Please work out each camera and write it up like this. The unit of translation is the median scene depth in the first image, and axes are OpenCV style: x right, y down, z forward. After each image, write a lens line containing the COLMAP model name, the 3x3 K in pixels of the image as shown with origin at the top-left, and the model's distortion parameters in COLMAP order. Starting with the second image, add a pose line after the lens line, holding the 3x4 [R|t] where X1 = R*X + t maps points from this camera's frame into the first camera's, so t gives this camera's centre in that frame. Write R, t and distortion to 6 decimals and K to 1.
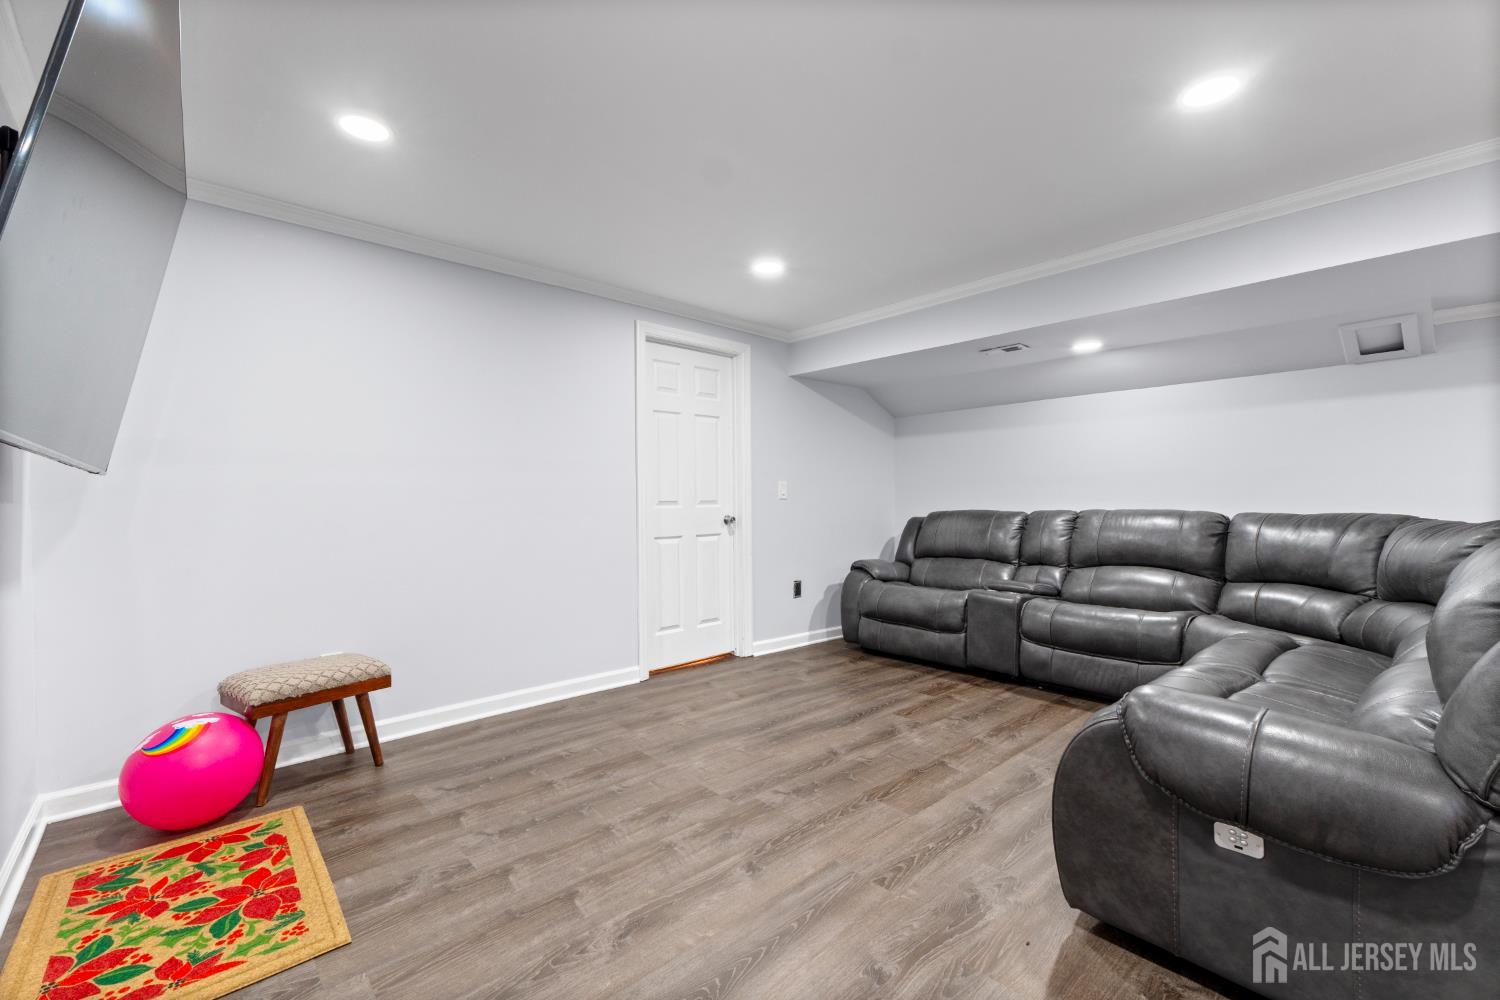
lens RADIAL K [[637.9, 0, 758.6], [0, 637.9, 503.4], [0, 0, 1]] dist [0.006602, 0.000099]
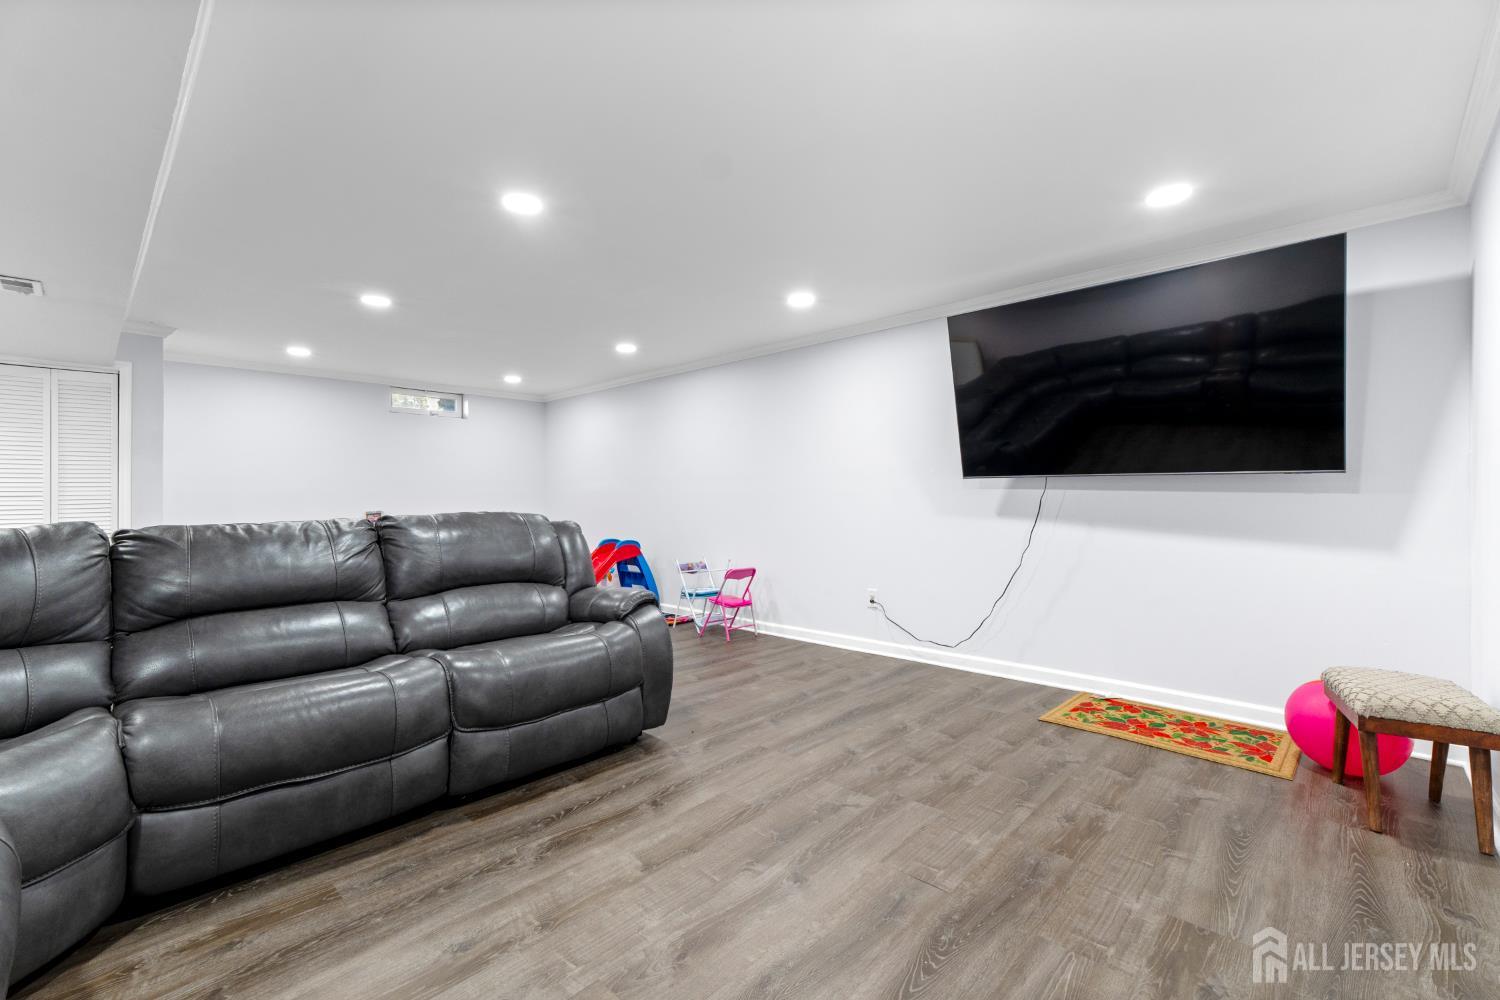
lens RADIAL K [[637.9, 0, 751.4], [0, 637.9, 499.6], [0, 0, 1]] dist [0.006602, 0.000099]
pose [[-0.998174, 0.011172, -0.059362, 0.234349], [0.010610, 0.999896, 0.009777, -0.013118], [0.059465, 0.009129, -0.998189, 1.931564]]
